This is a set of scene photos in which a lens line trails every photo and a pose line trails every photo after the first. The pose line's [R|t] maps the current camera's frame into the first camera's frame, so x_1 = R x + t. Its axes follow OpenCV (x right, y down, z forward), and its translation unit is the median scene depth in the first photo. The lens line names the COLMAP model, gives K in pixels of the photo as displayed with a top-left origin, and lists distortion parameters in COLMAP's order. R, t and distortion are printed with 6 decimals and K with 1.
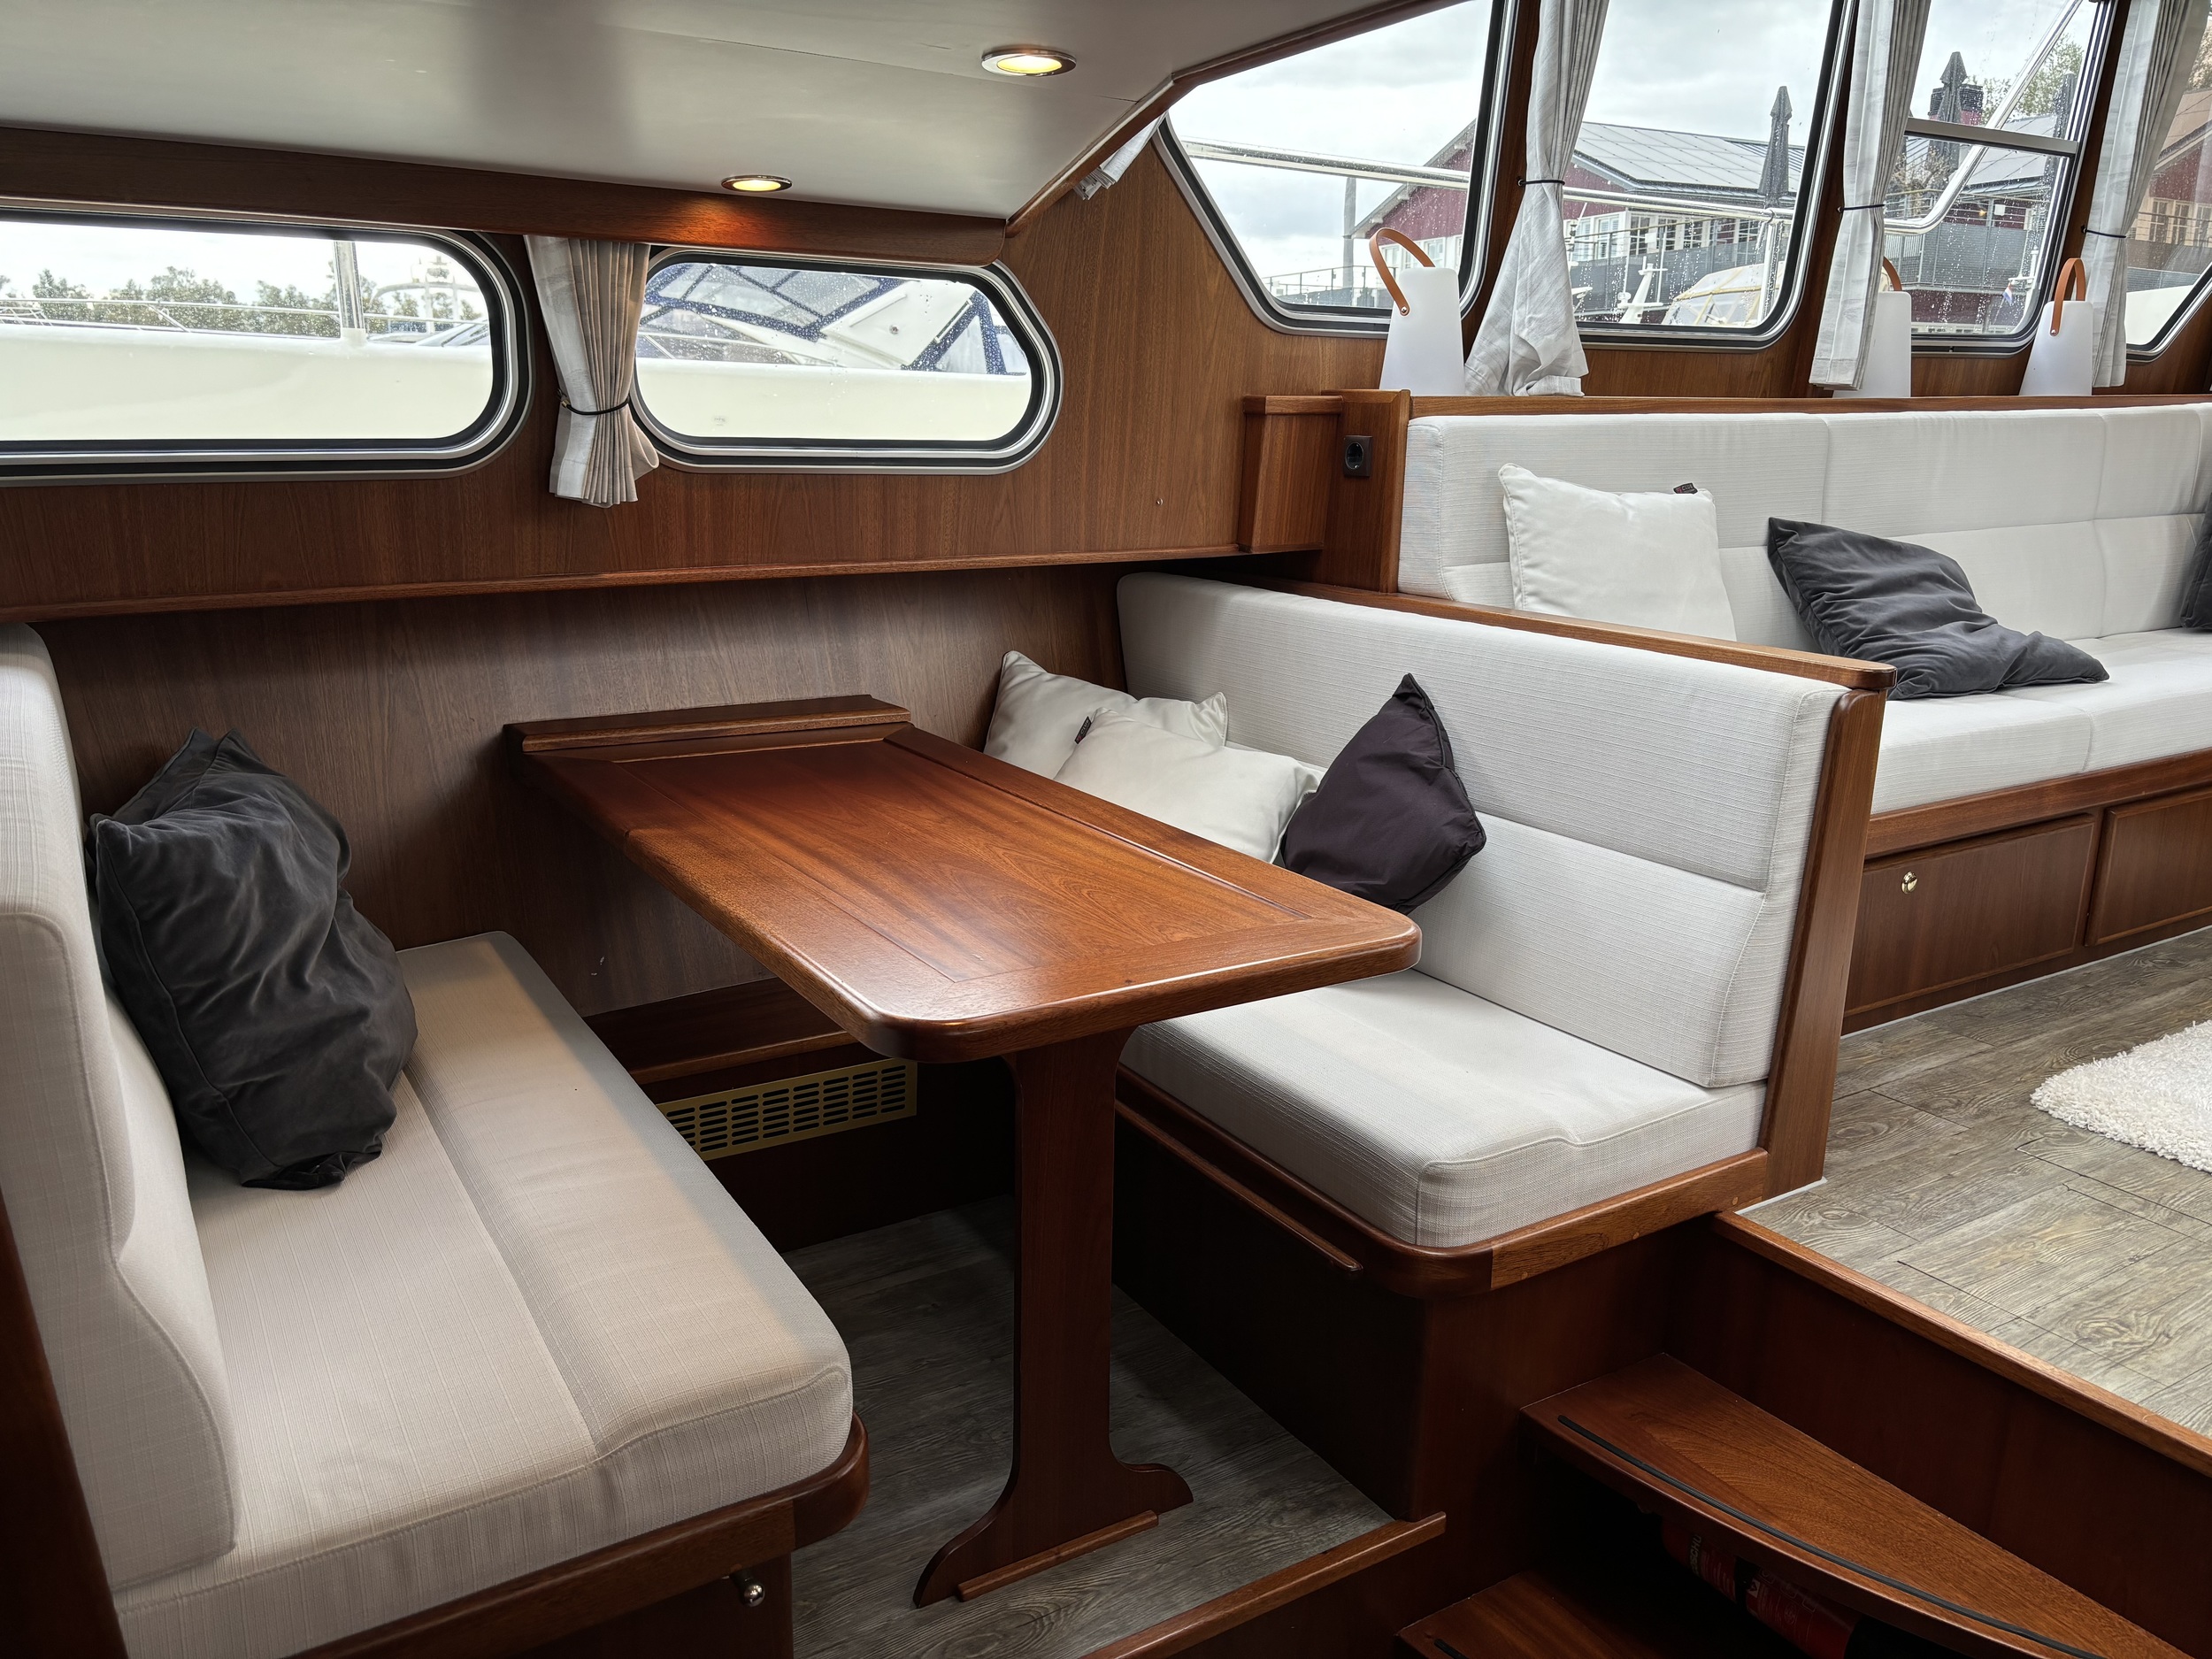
lens RADIAL K [[1663.3, 0, 1114.4], [0, 1663.3, 818.0], [0, 0, 1]] dist [0.020054, -0.037060]
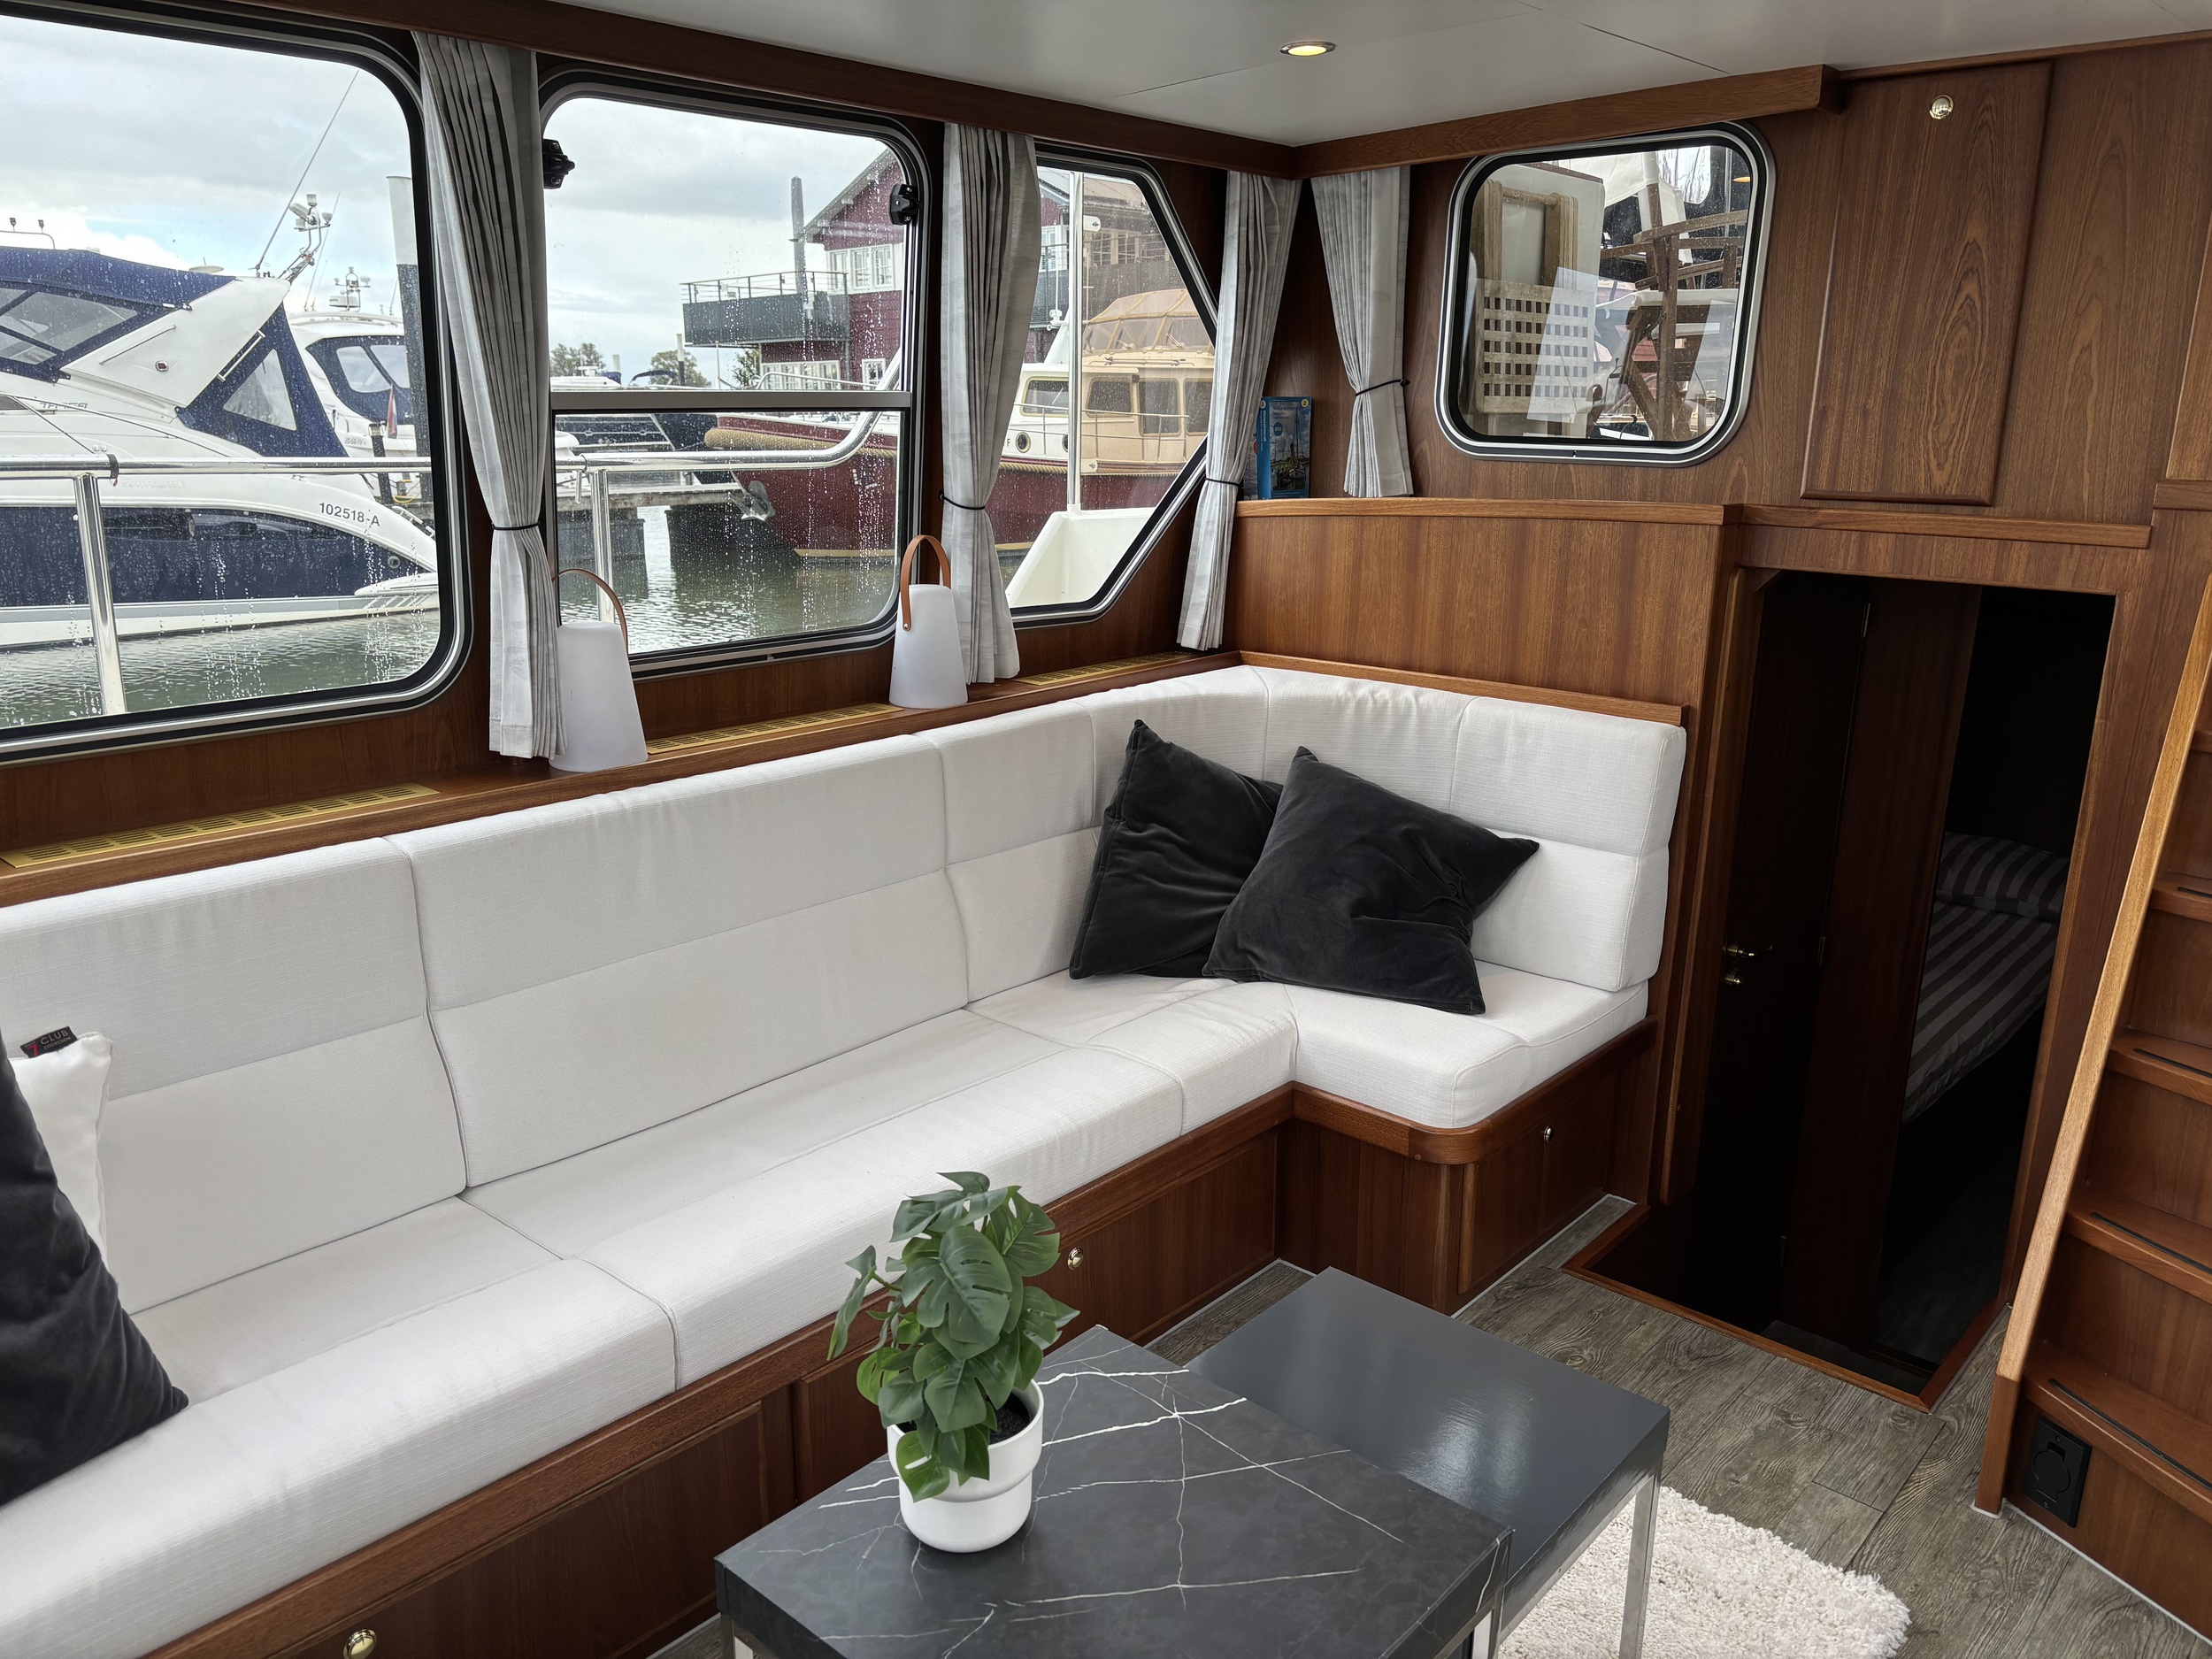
lens RADIAL K [[1663.3, 0, 1085.7], [0, 1663.3, 841.1], [0, 0, 1]] dist [0.020054, -0.037060]
pose [[0.963447, -0.064310, 0.260064, 0.422087], [0.059734, 0.997889, 0.025467, -0.198365], [-0.261153, -0.009001, 0.965255, 0.191614]]
